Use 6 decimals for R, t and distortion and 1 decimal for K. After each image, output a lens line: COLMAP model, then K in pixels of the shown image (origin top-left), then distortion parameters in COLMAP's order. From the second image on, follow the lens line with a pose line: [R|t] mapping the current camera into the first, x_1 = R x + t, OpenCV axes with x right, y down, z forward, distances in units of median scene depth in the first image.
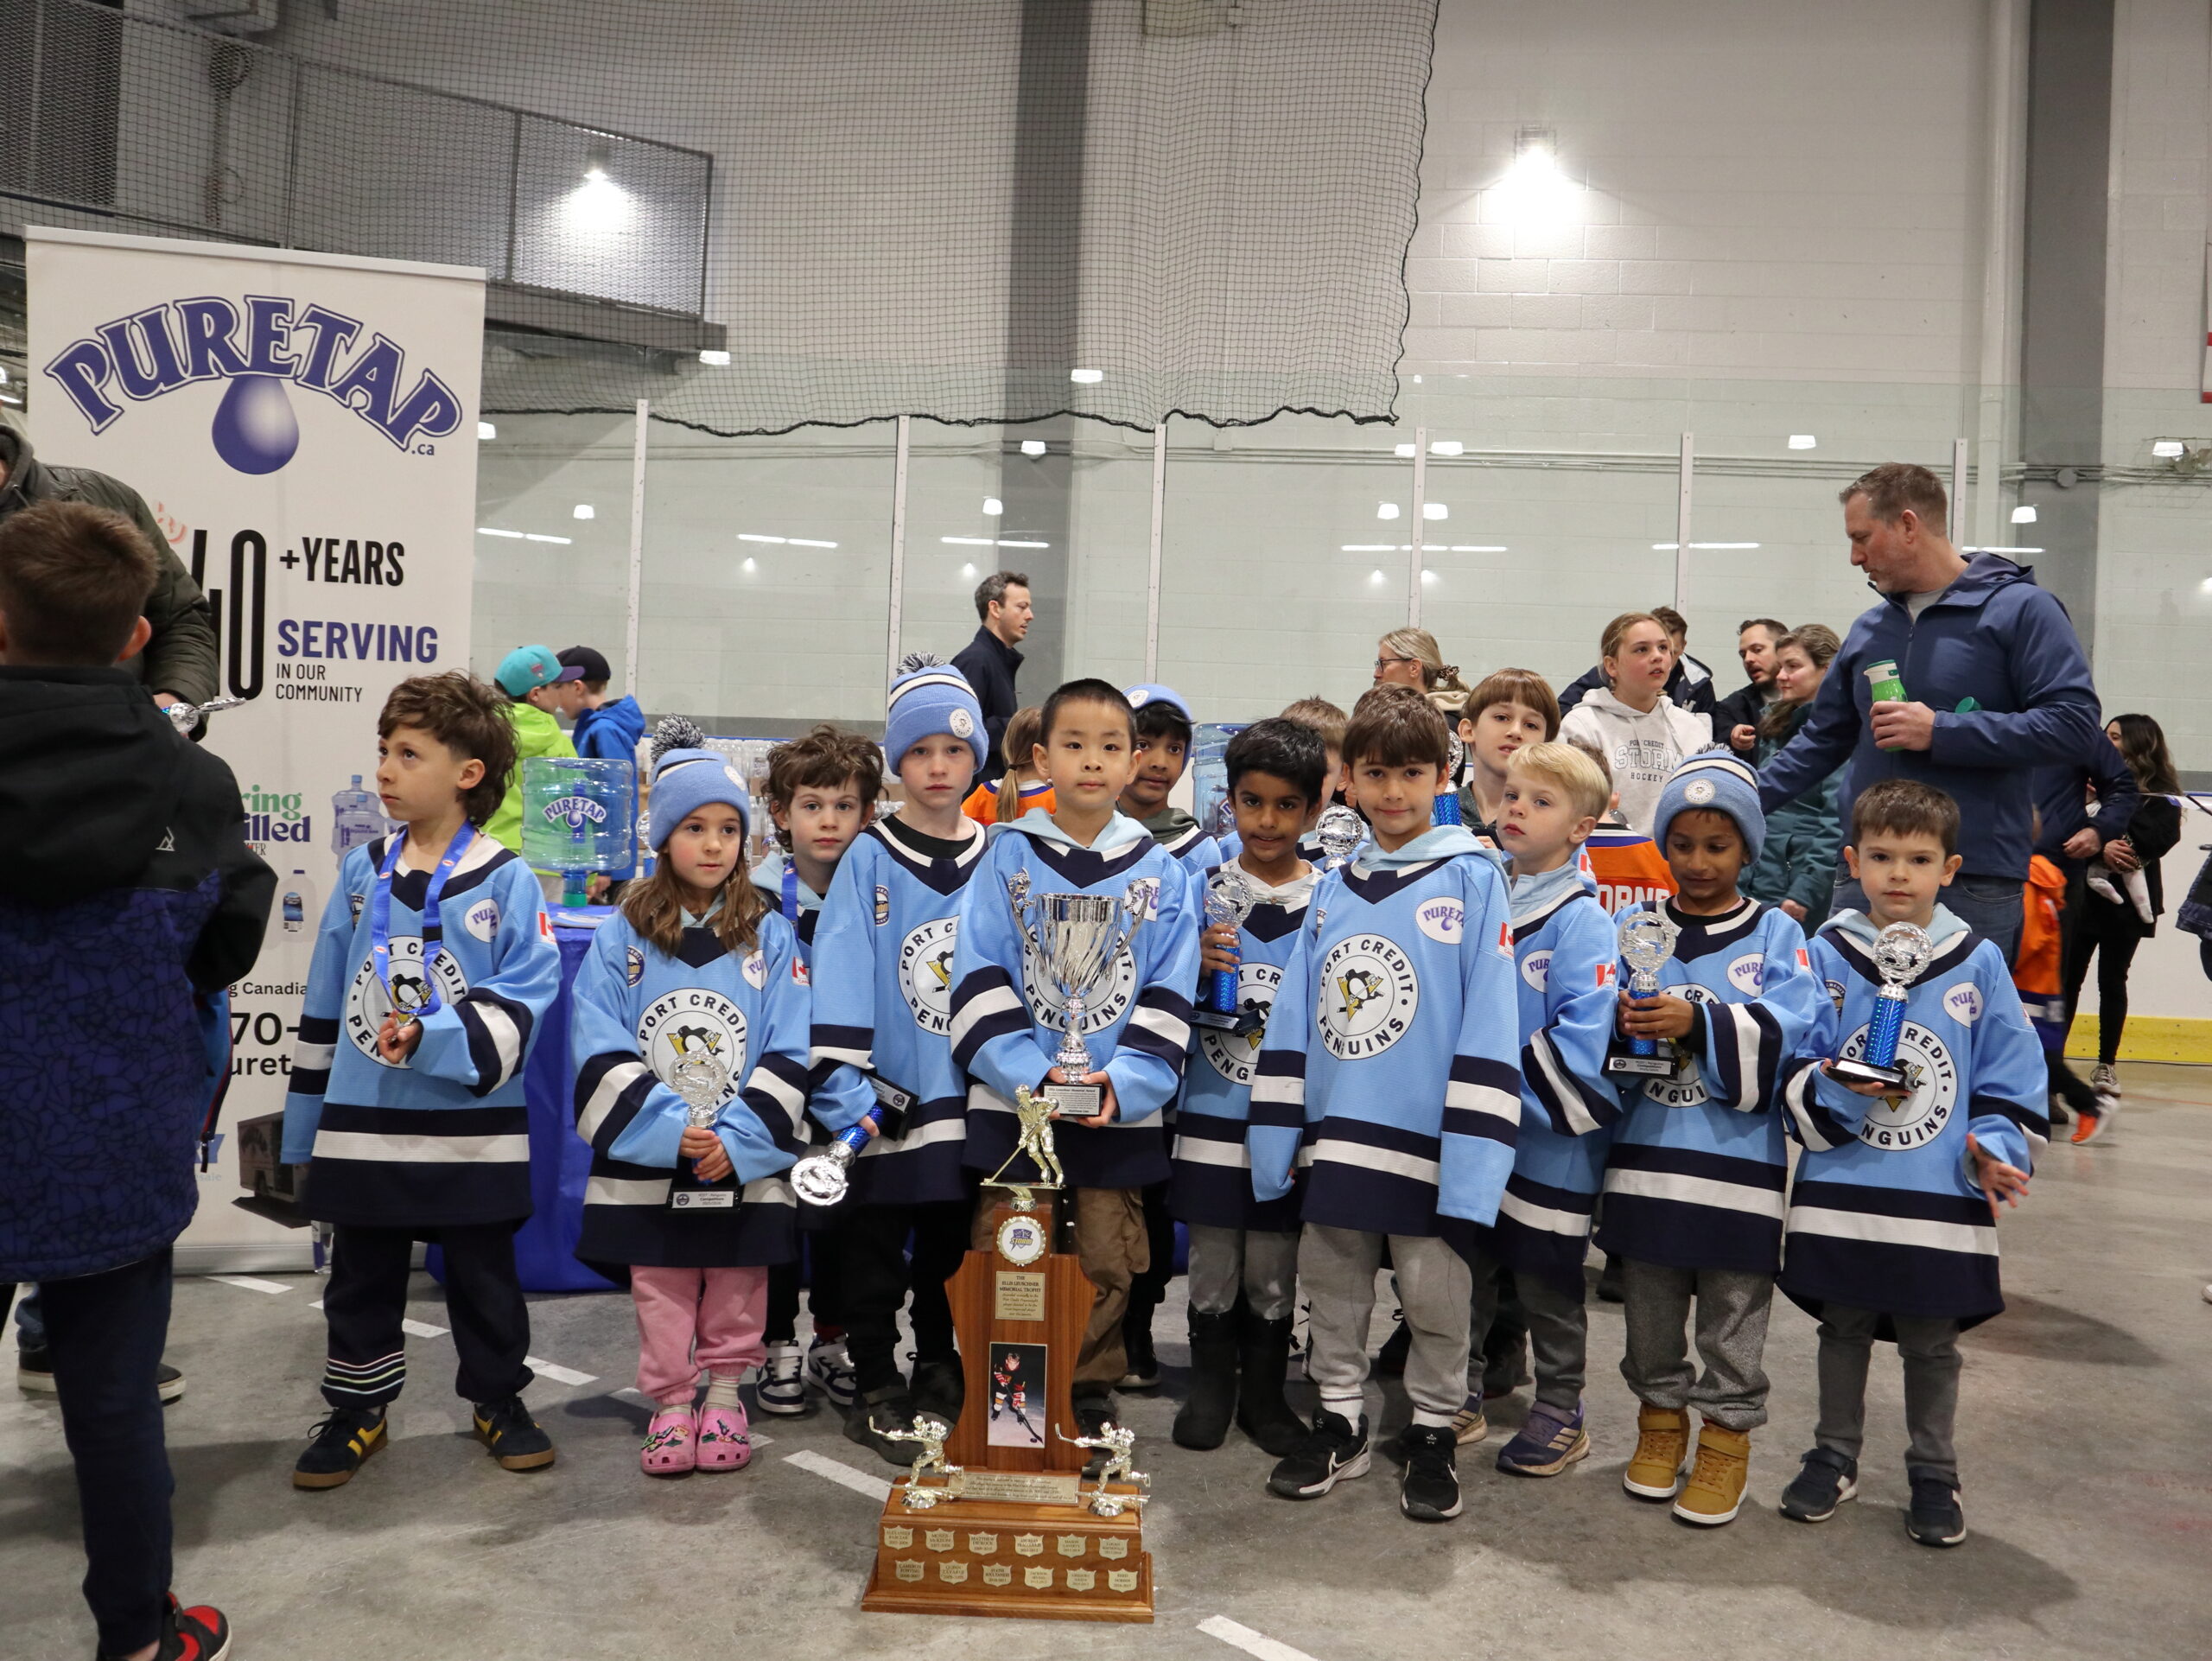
lens RADIAL K [[1784.9, 0, 1087.1], [0, 1784.9, 814.8], [0, 0, 1]] dist [-0.120229, 0.083083]
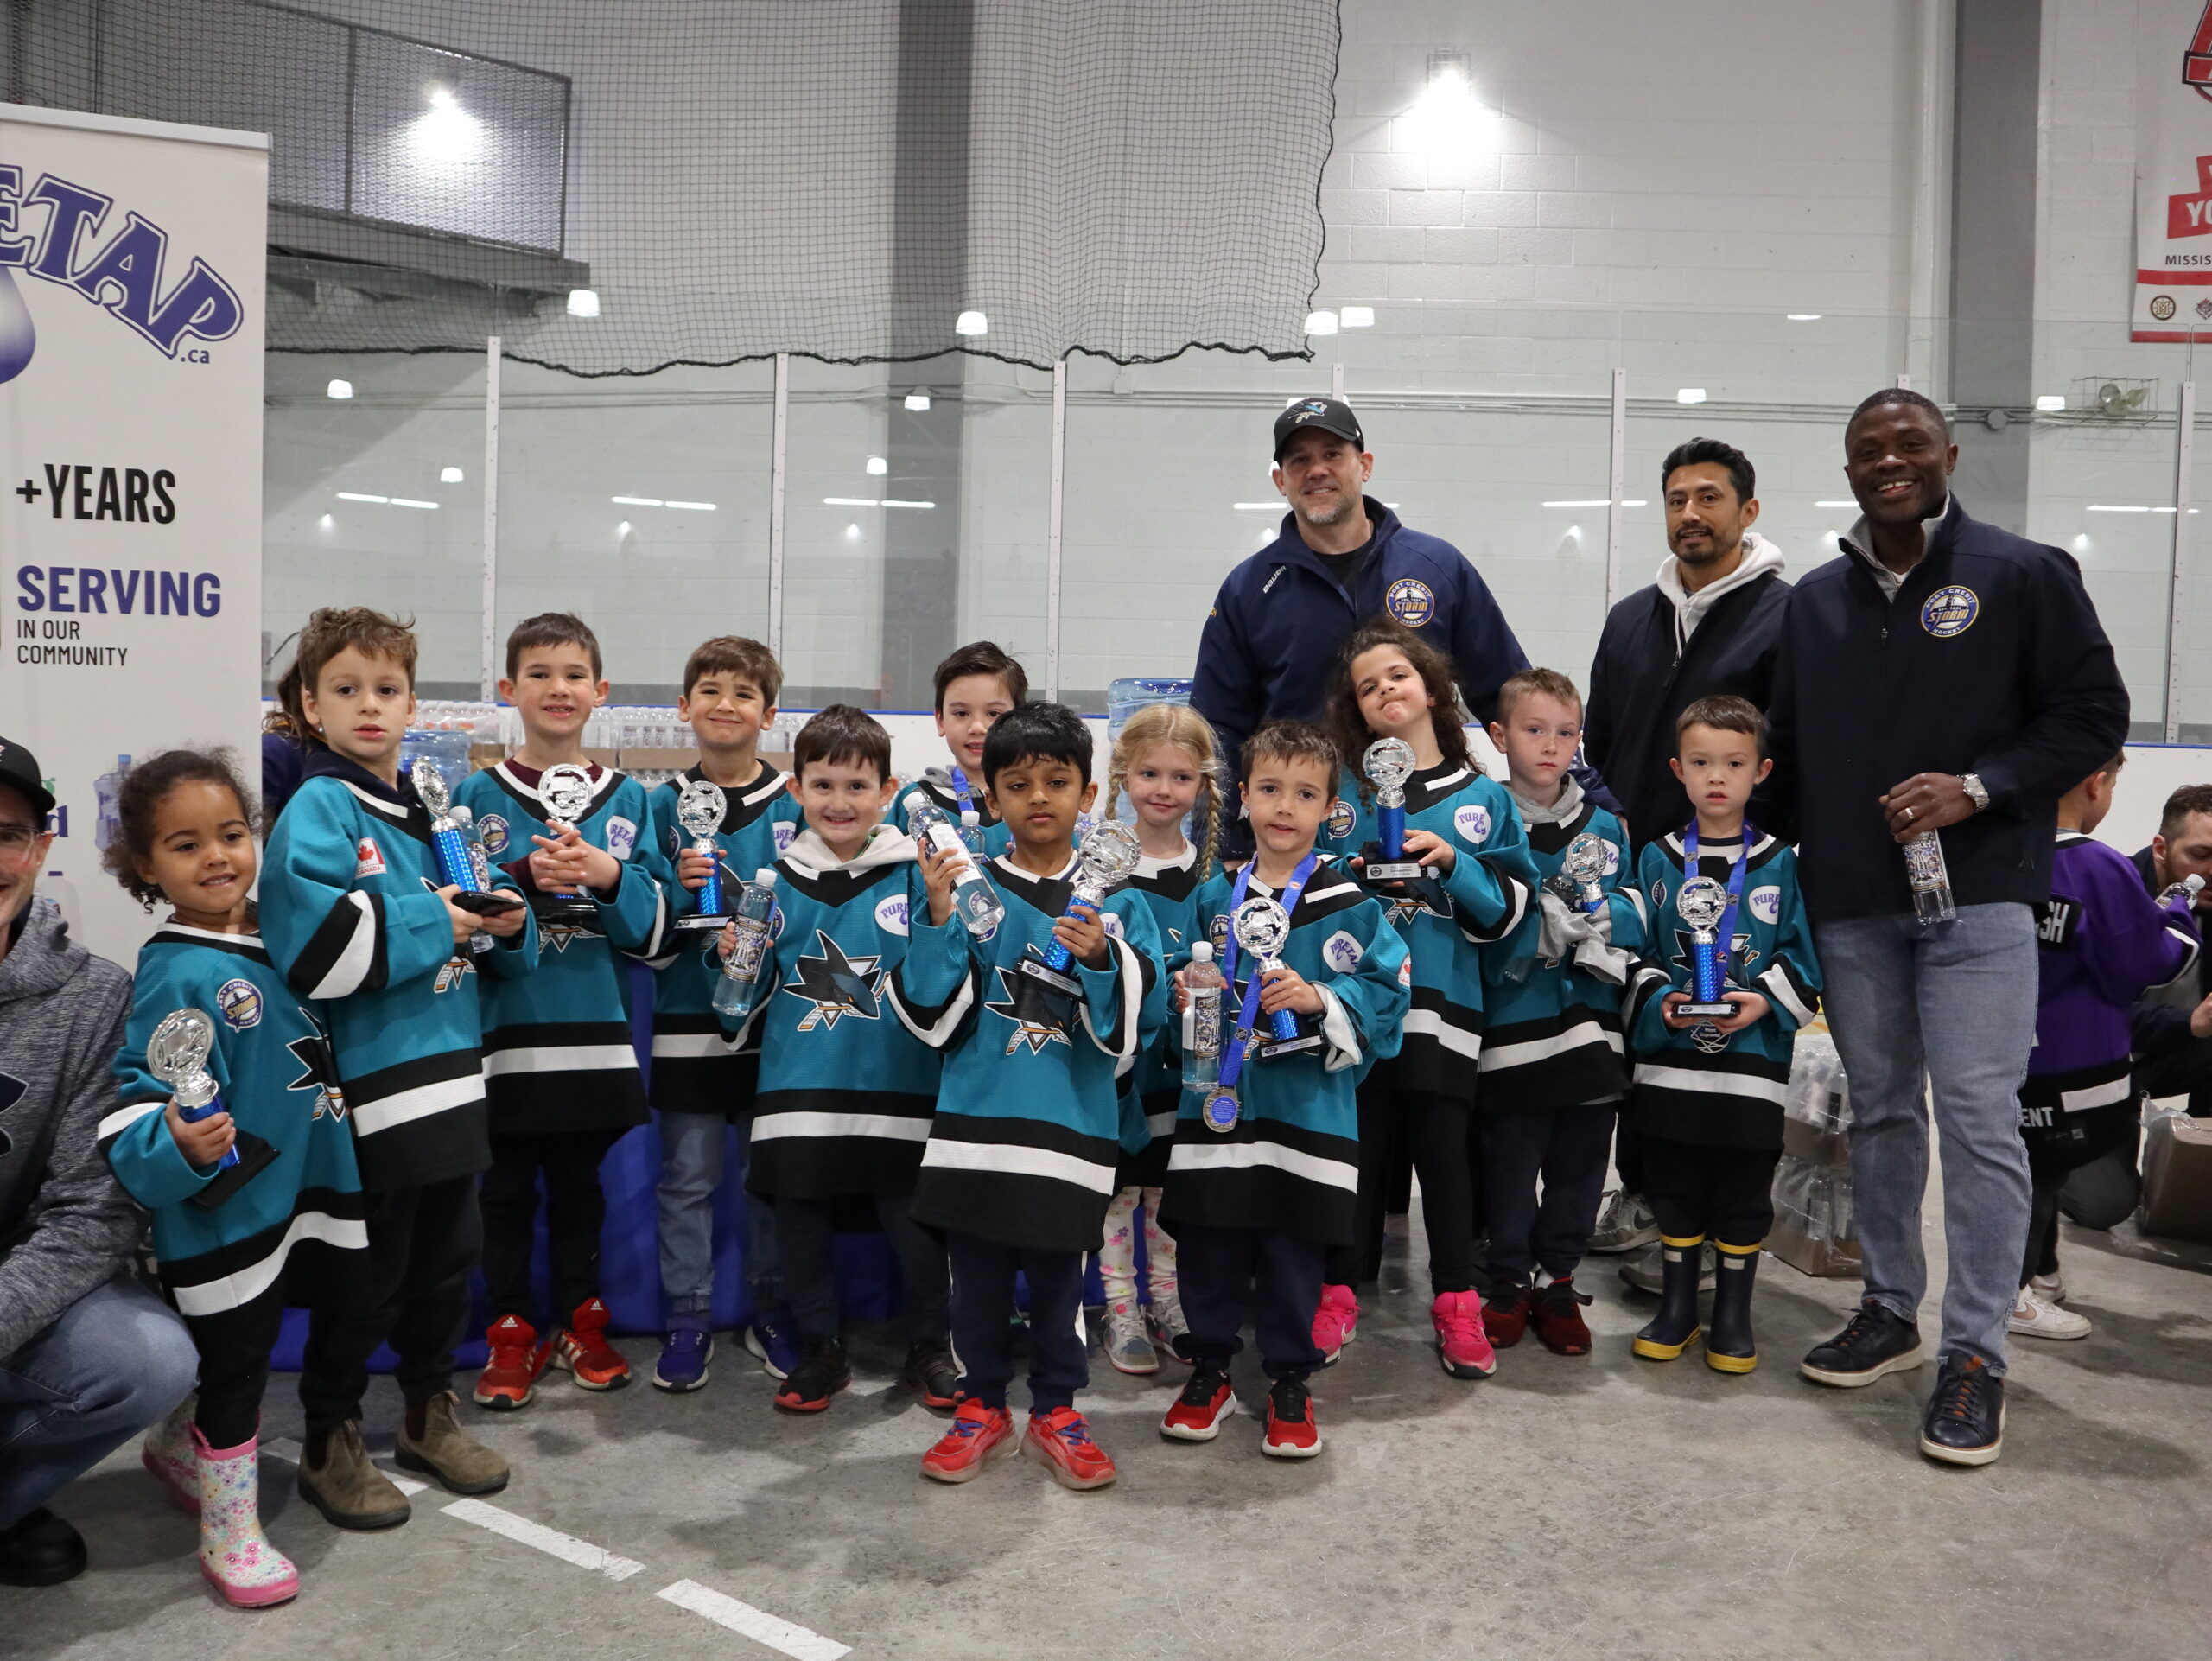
lens RADIAL K [[1784.9, 0, 1087.1], [0, 1784.9, 814.8], [0, 0, 1]] dist [-0.120229, 0.083083]
pose [[0.997841, -0.017361, 0.063346, -0.007311], [0.016104, 0.999664, 0.020292, -0.001529], [-0.063677, -0.019228, 0.997785, 0.069181]]
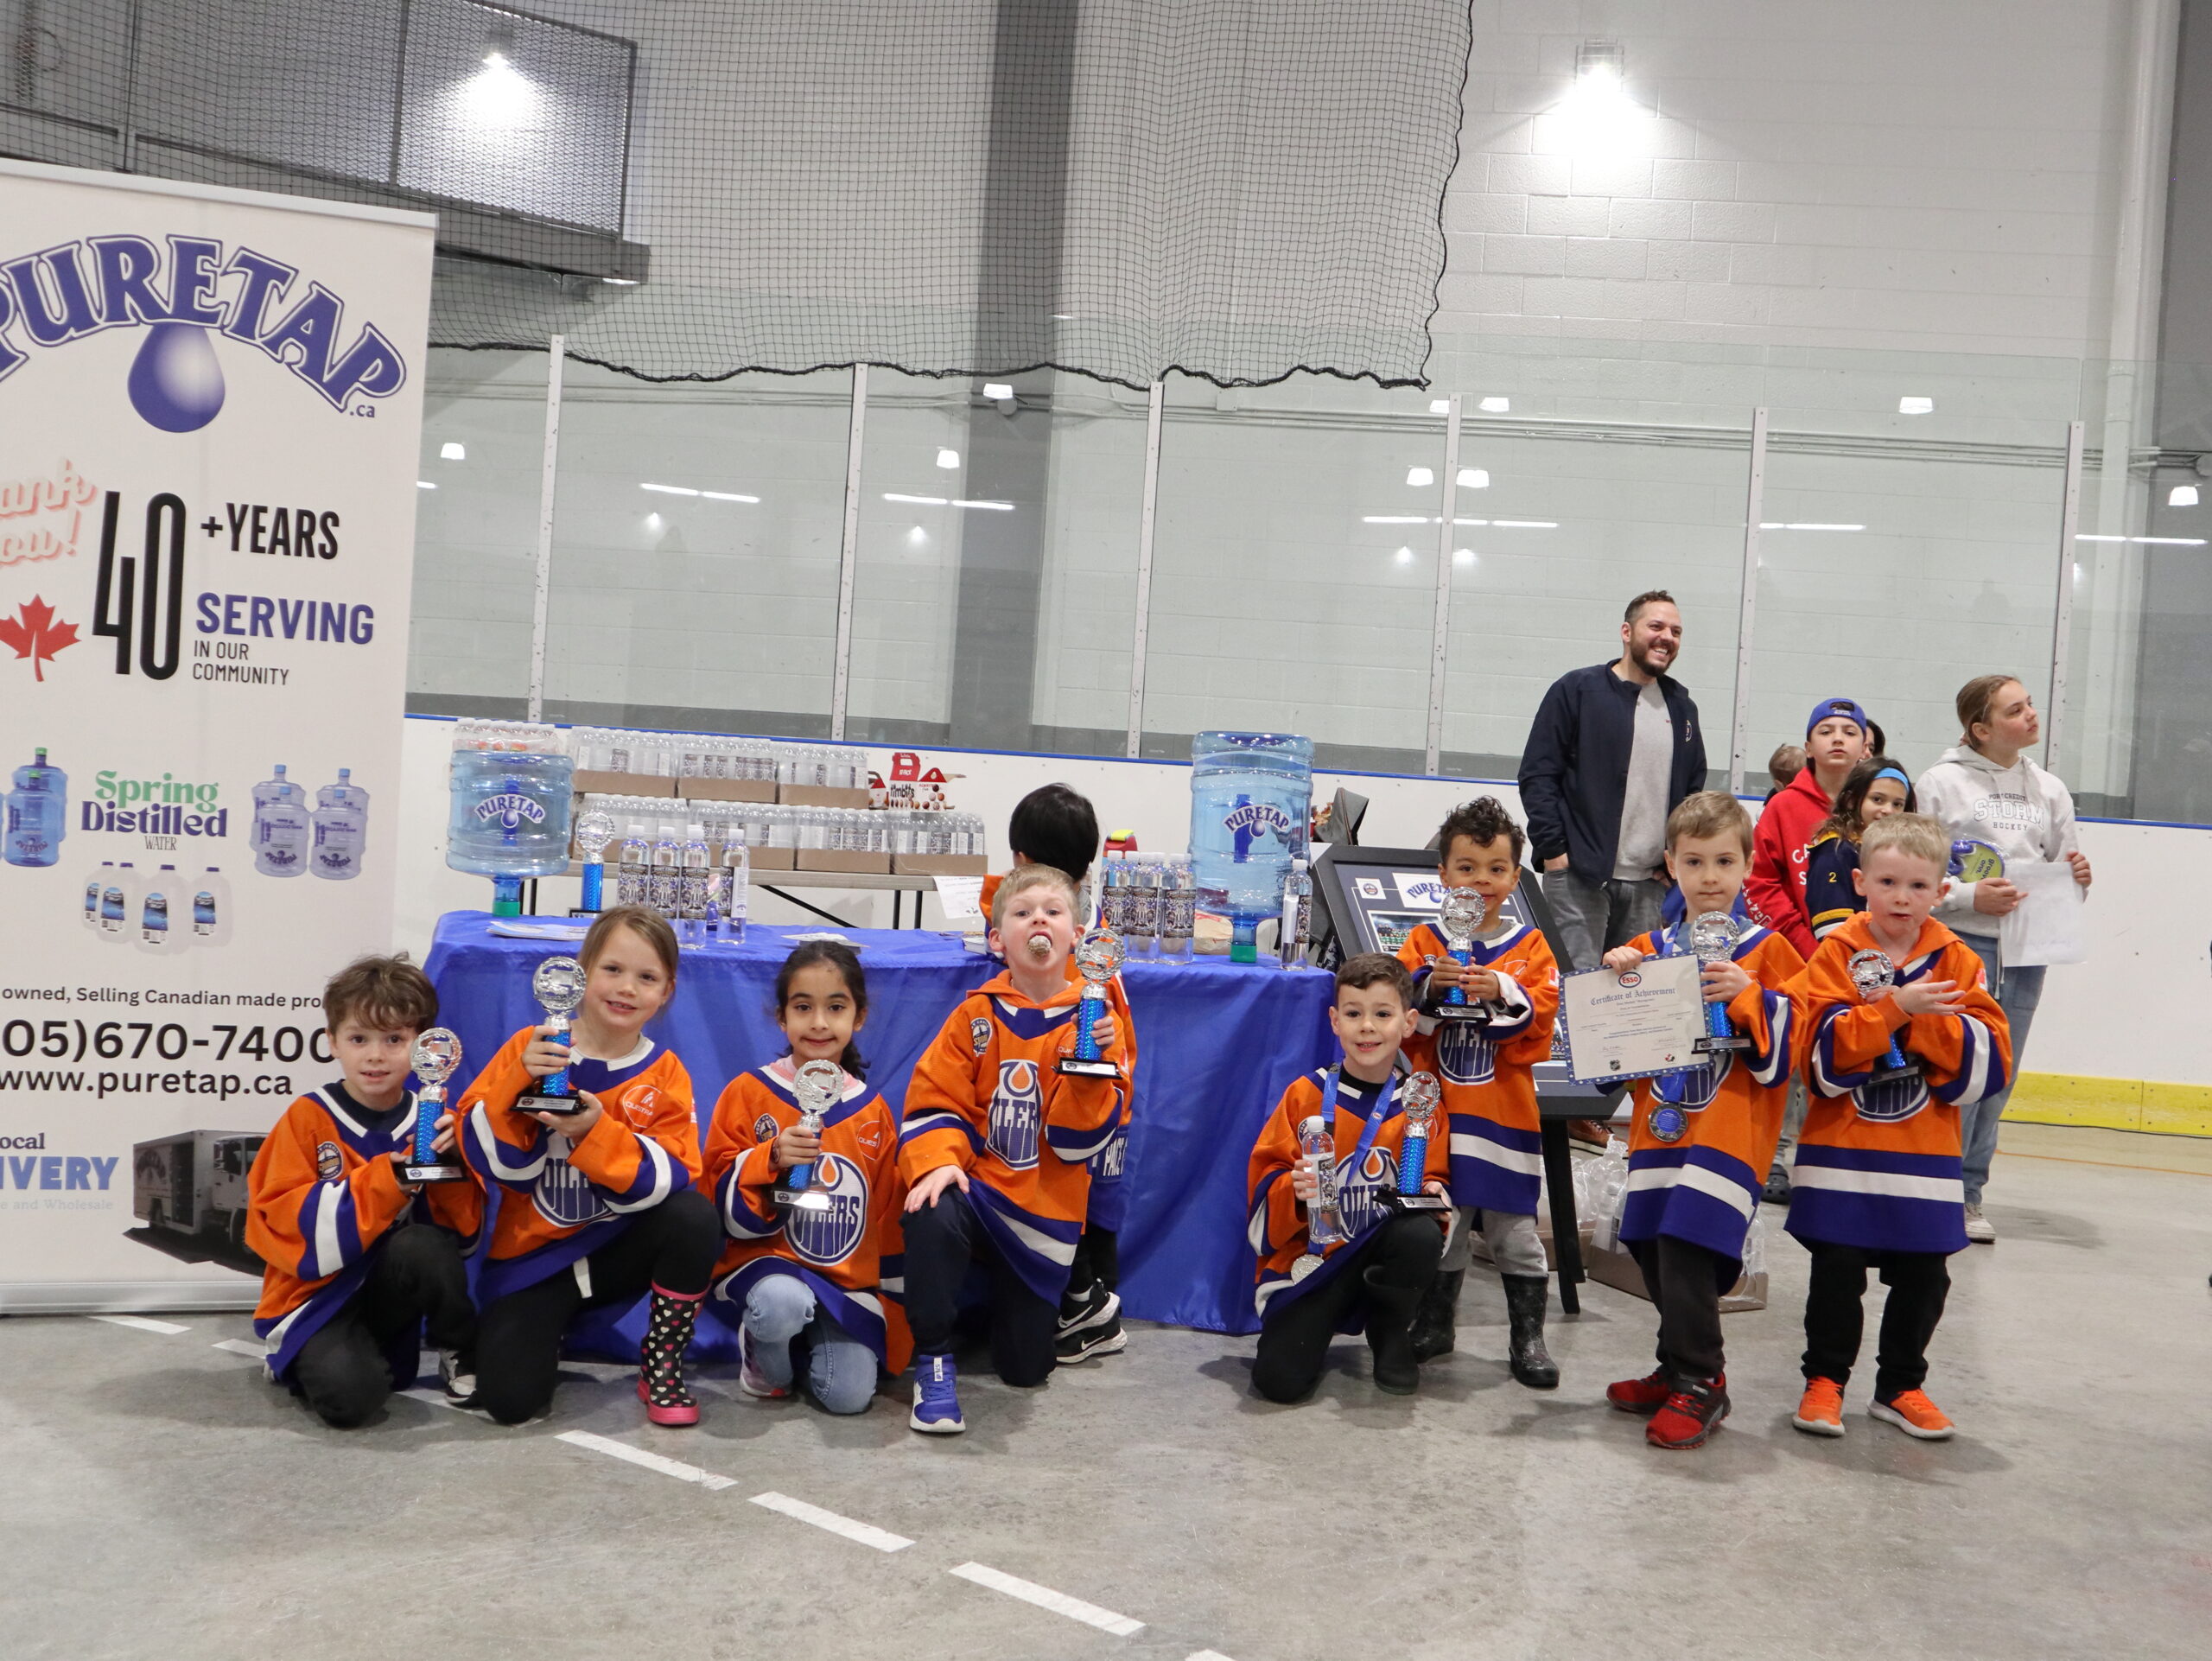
lens RADIAL K [[2210.4, 0, 1106.0], [0, 2210.4, 830.5], [0, 0, 1]] dist [-0.072400, 0.130929]
pose [[0.999364, 0.023098, 0.027151, -0.007784], [-0.023074, 0.999733, -0.001181, 0.001419], [-0.027171, 0.000554, 0.999631, -0.079130]]
